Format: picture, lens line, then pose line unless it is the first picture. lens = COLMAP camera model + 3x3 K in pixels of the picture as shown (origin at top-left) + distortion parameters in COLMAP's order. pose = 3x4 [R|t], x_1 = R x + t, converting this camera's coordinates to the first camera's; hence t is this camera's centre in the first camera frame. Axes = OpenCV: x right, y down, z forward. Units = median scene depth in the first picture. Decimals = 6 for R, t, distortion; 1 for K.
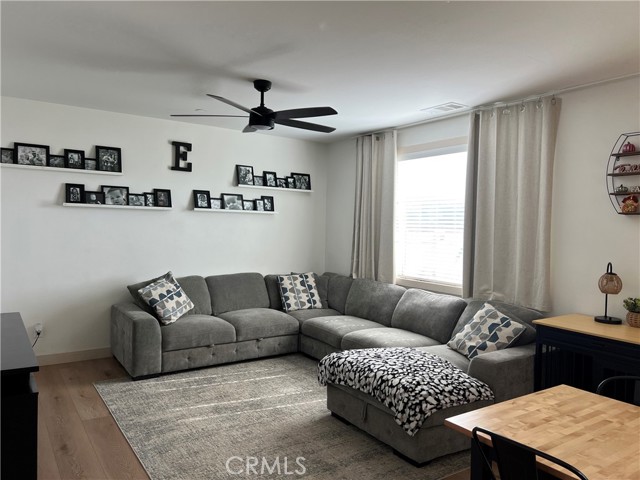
lens RADIAL K [[481.8, 0, 325.2], [0, 481.8, 239.5], [0, 0, 1]] dist [0.088824, -0.088831]
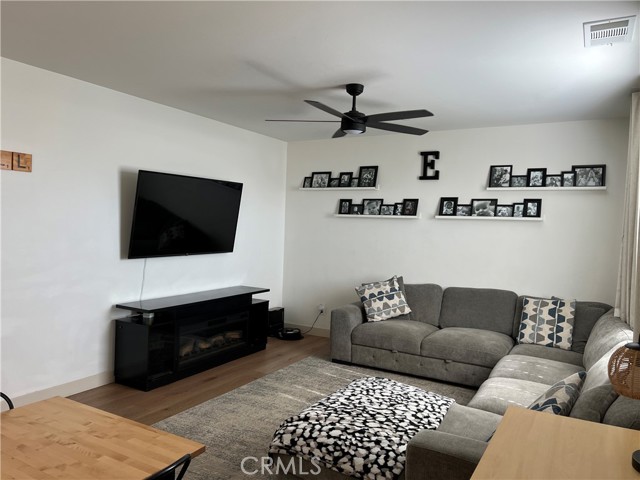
lens RADIAL K [[481.8, 0, 325.4], [0, 481.8, 236.6], [0, 0, 1]] dist [0.088824, -0.088831]
pose [[0.428947, 0.011777, -0.903253, 0.570491], [-0.049037, 0.998744, -0.010265, -0.000912], [0.901997, 0.048696, 0.428986, 0.405260]]
